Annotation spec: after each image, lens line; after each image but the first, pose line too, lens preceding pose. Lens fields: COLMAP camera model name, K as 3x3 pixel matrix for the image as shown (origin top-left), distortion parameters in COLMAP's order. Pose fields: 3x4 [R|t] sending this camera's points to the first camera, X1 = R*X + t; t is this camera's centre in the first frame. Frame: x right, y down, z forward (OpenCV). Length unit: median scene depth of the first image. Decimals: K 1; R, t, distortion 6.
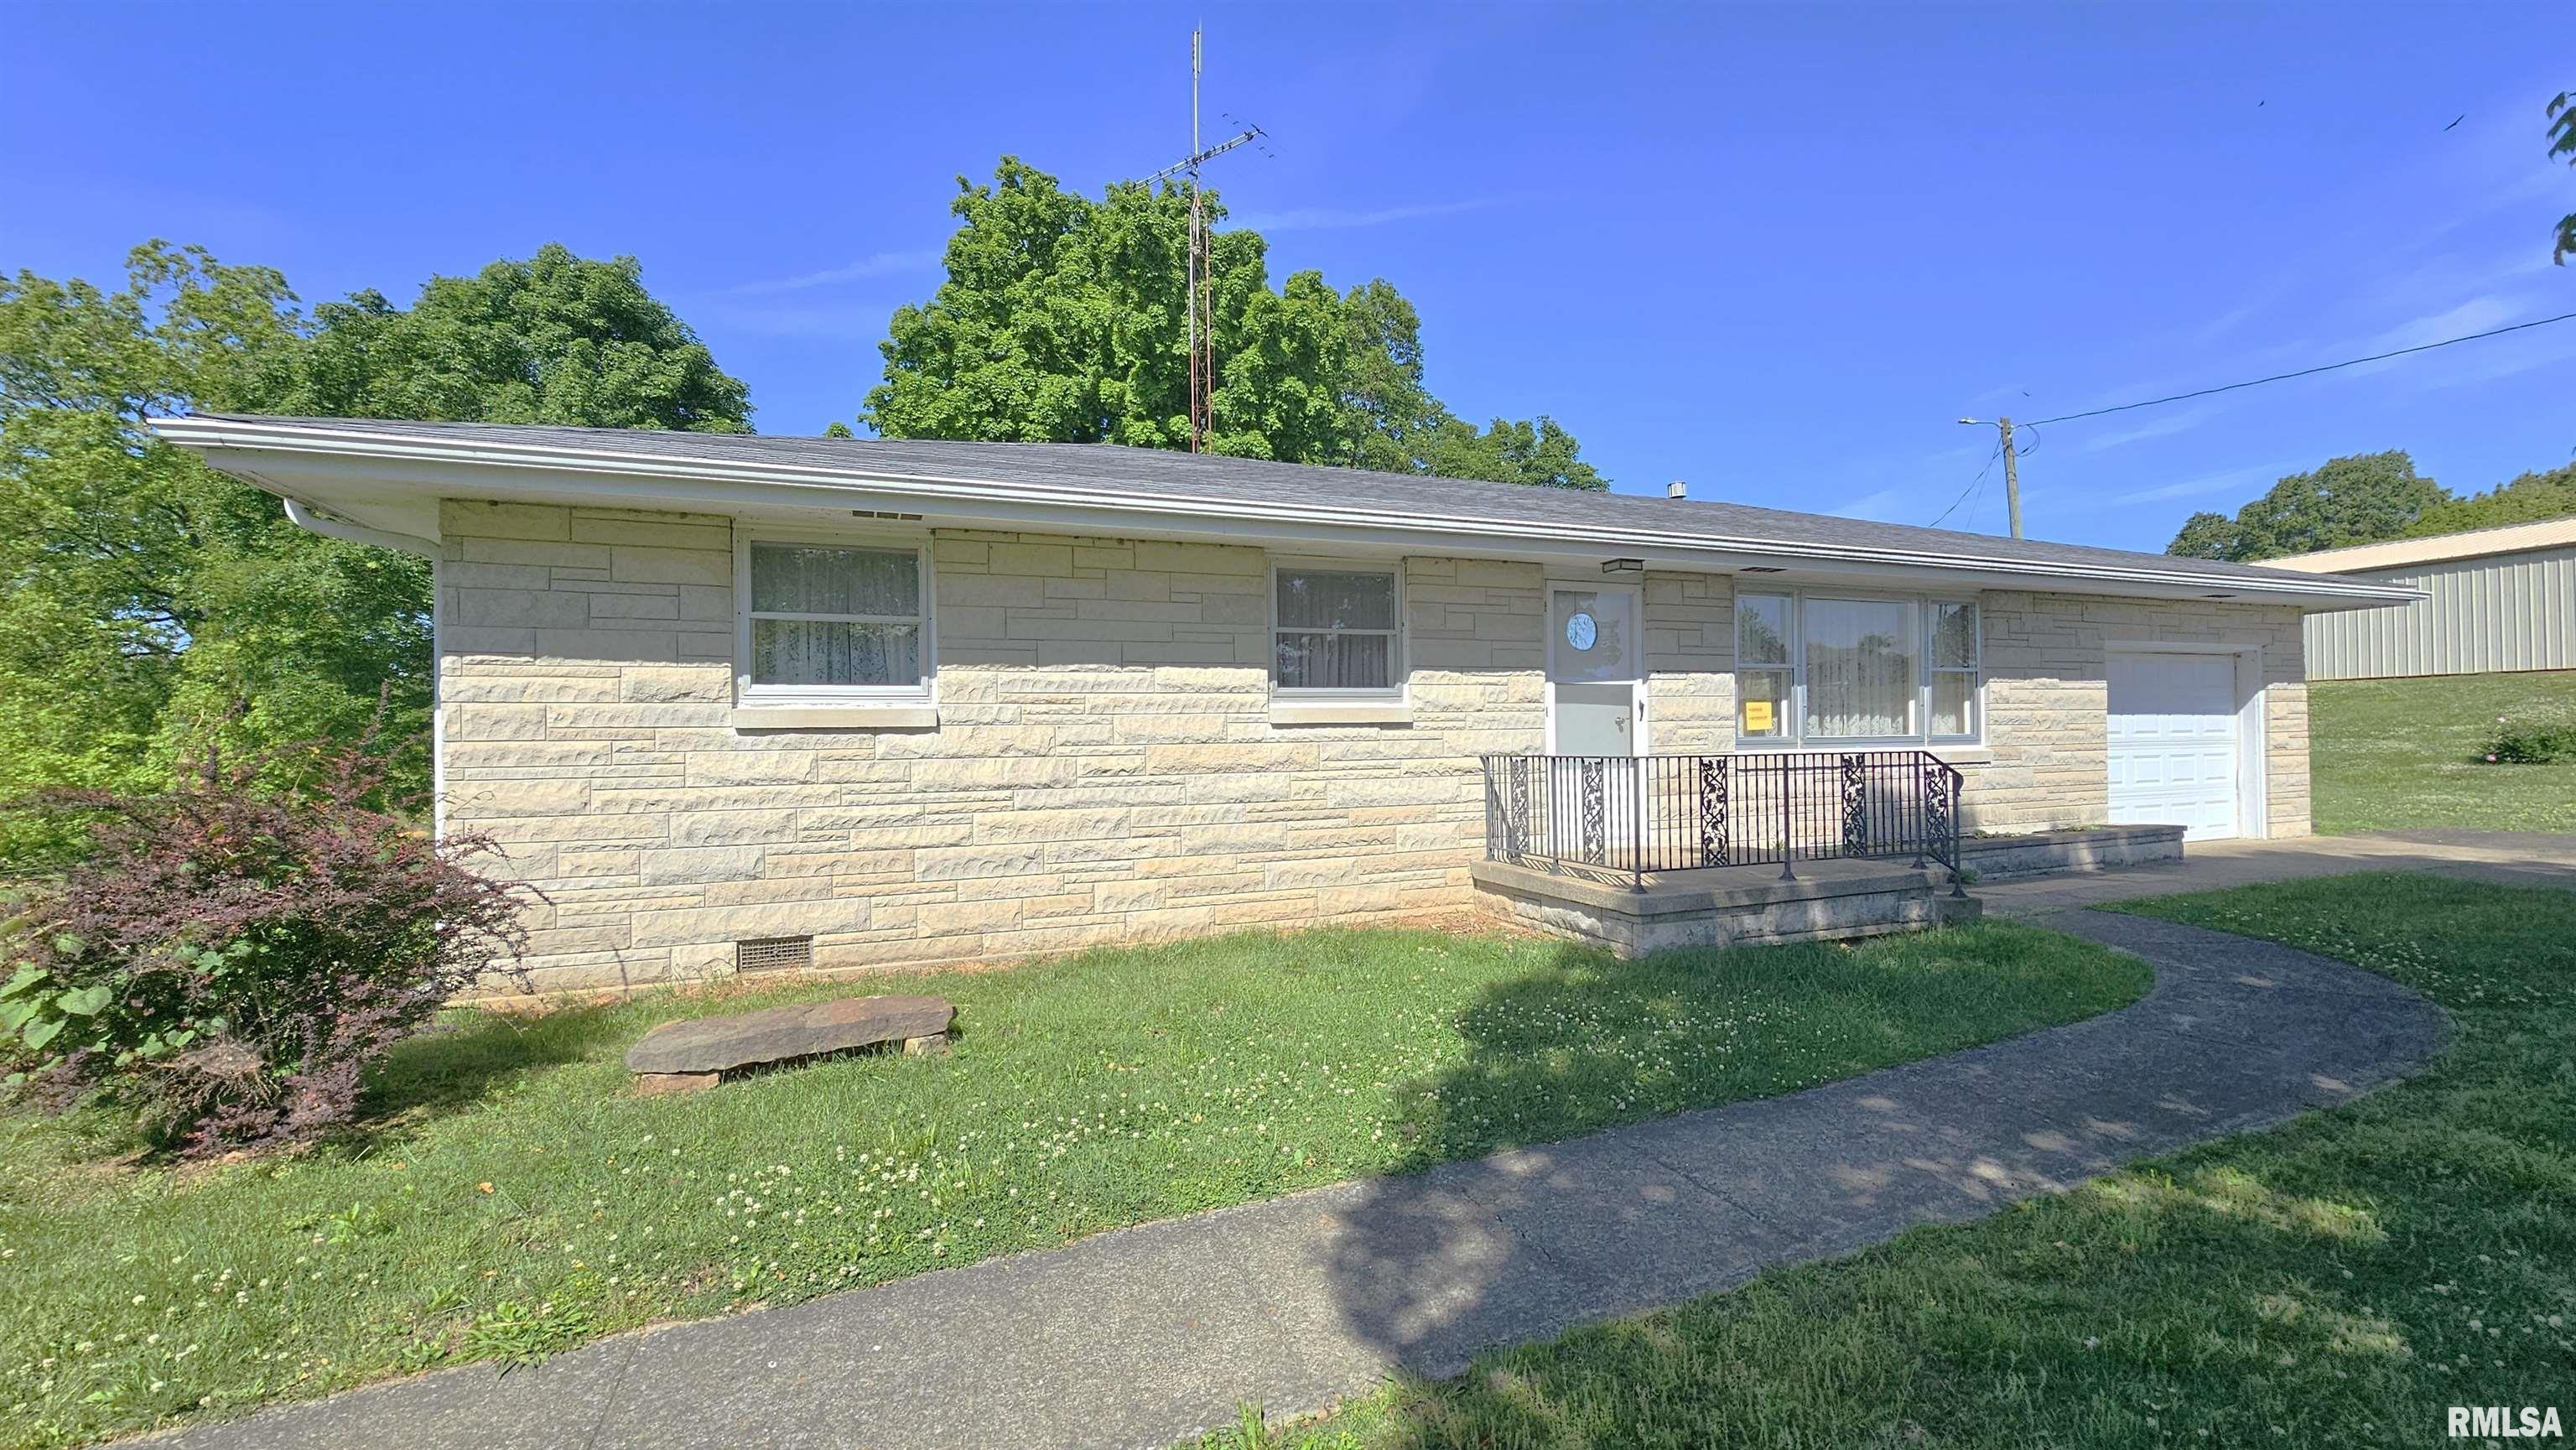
lens RADIAL K [[1052.9, 0, 1292.8], [0, 1052.9, 718.9], [0, 0, 1]] dist [-0.003335, -0.000447]
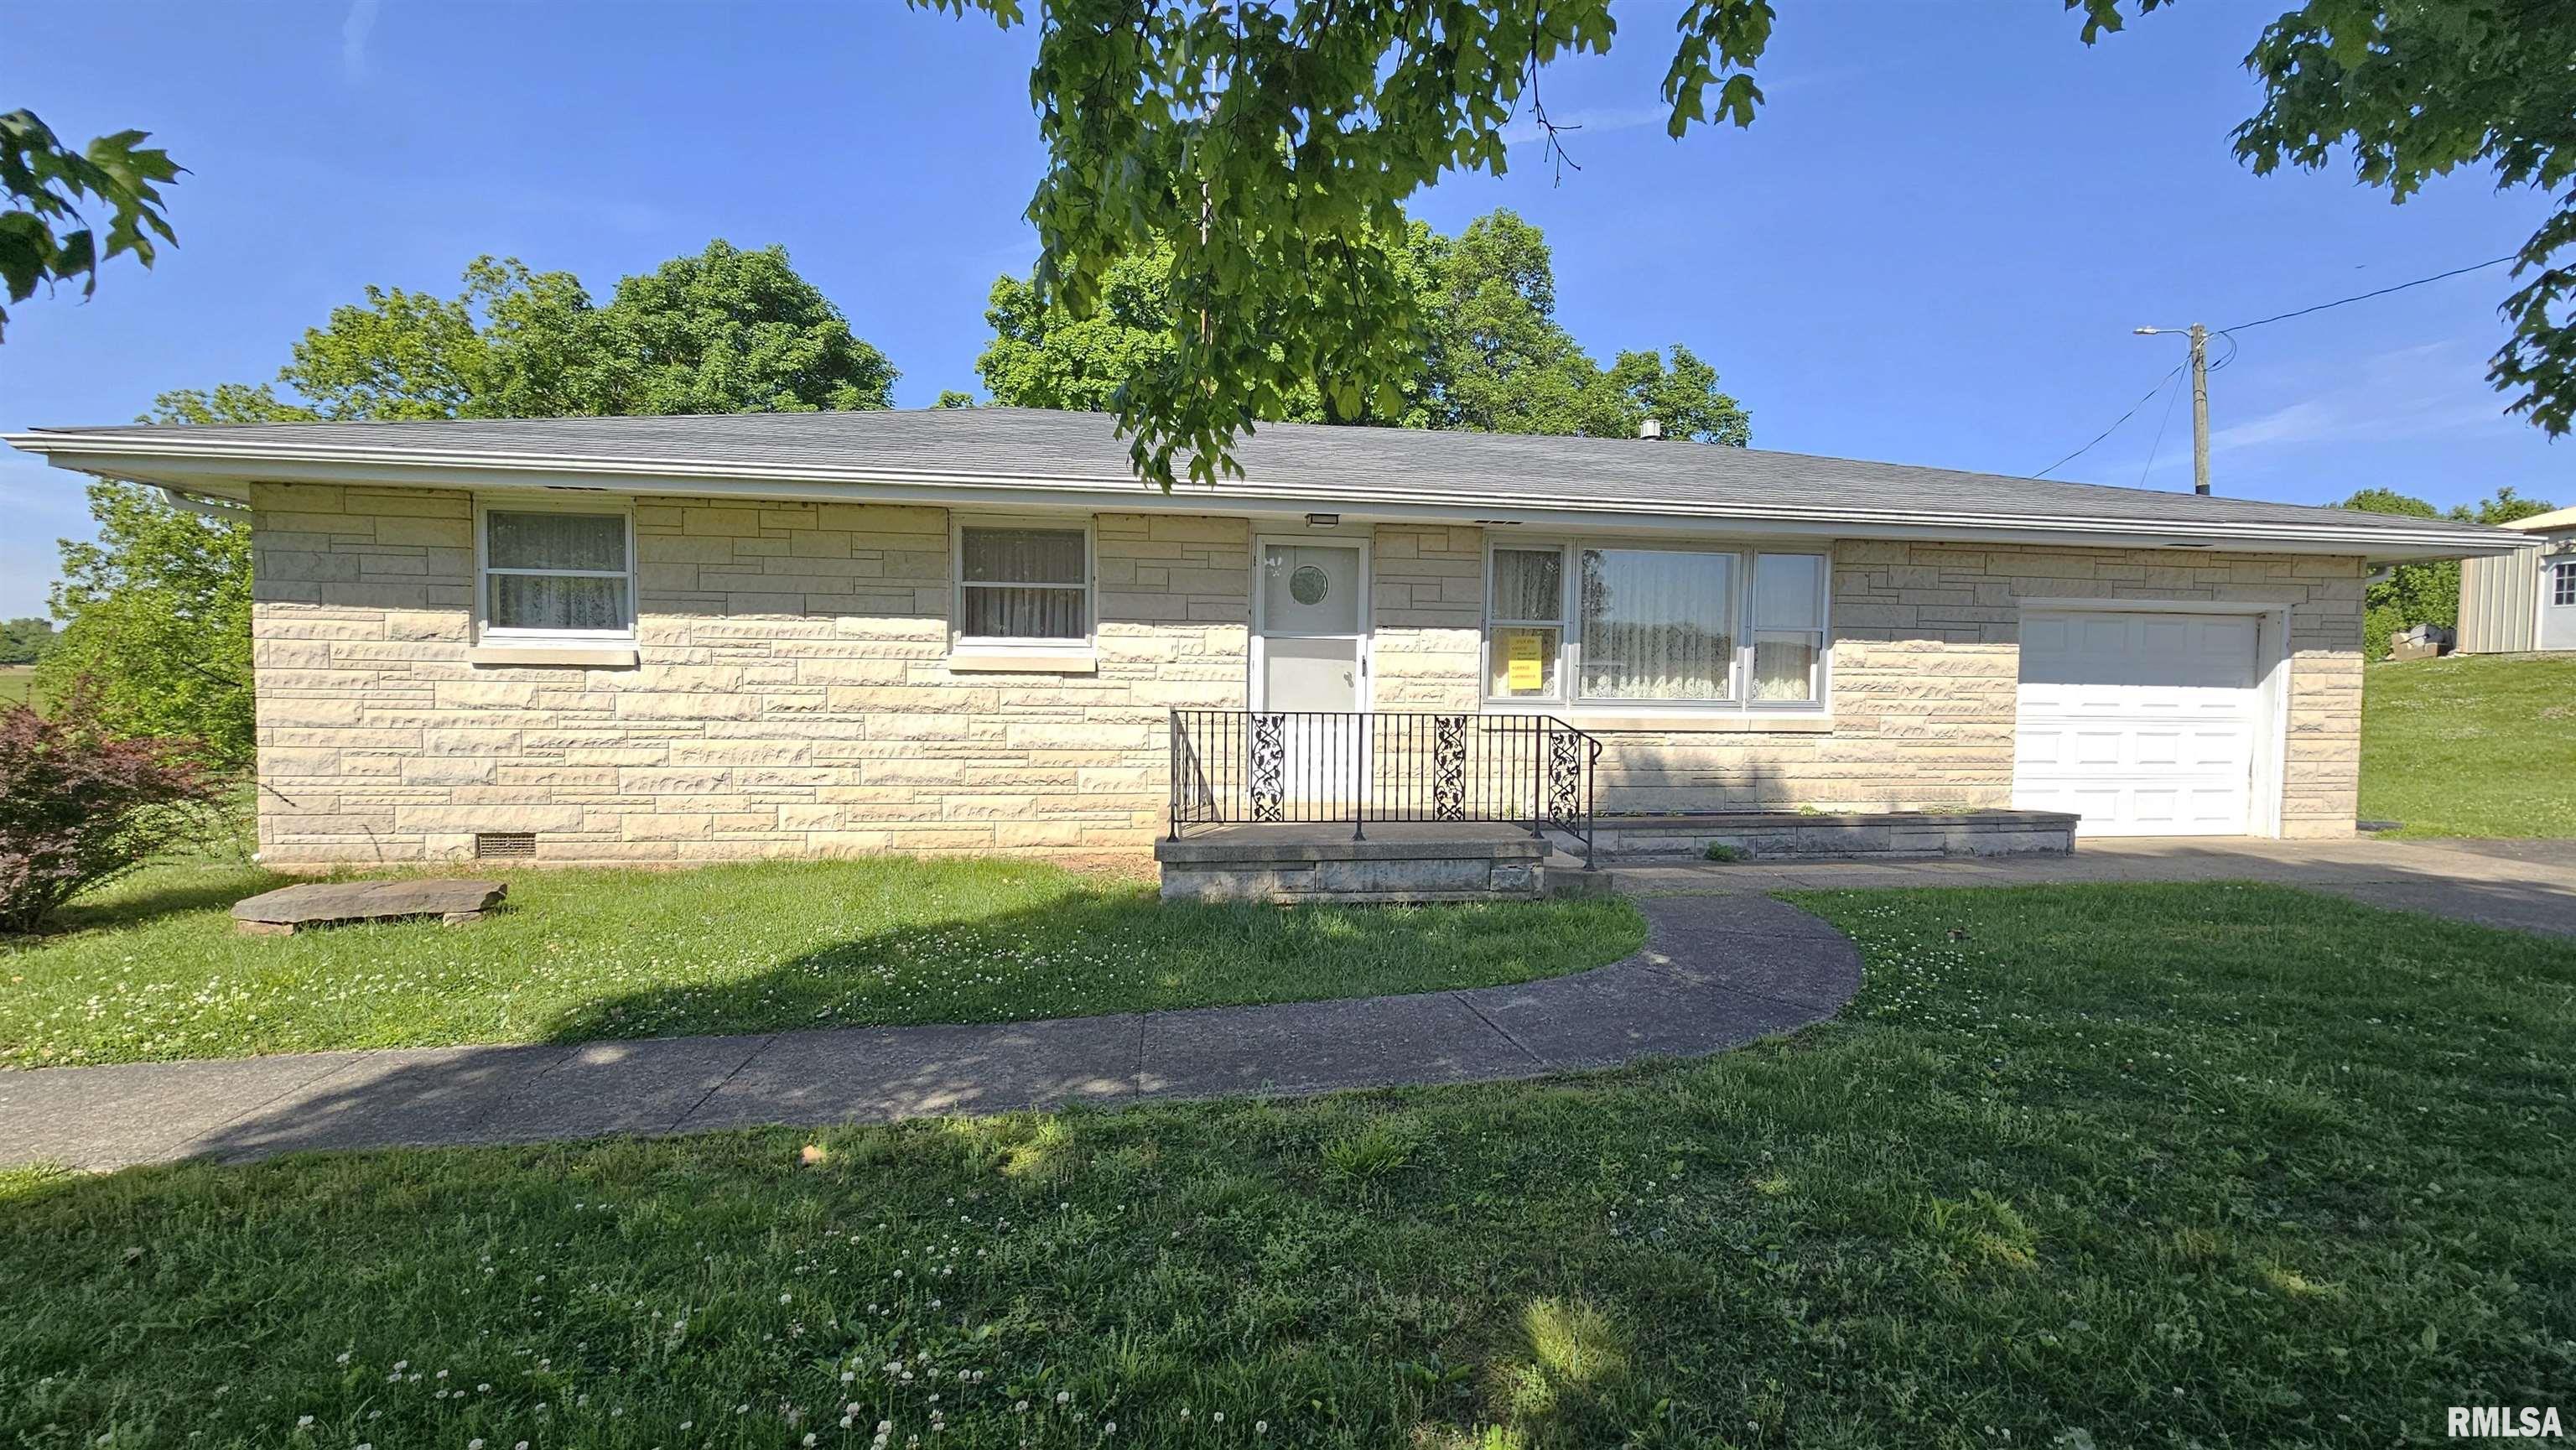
lens RADIAL K [[1052.9, 0, 1307.8], [0, 1052.9, 718.6], [0, 0, 1]] dist [-0.003335, -0.000447]
pose [[0.970631, 0.035502, -0.237941, 0.512927], [-0.022896, 0.998194, 0.055540, -0.012120], [0.239483, -0.048461, 0.969690, 0.022642]]
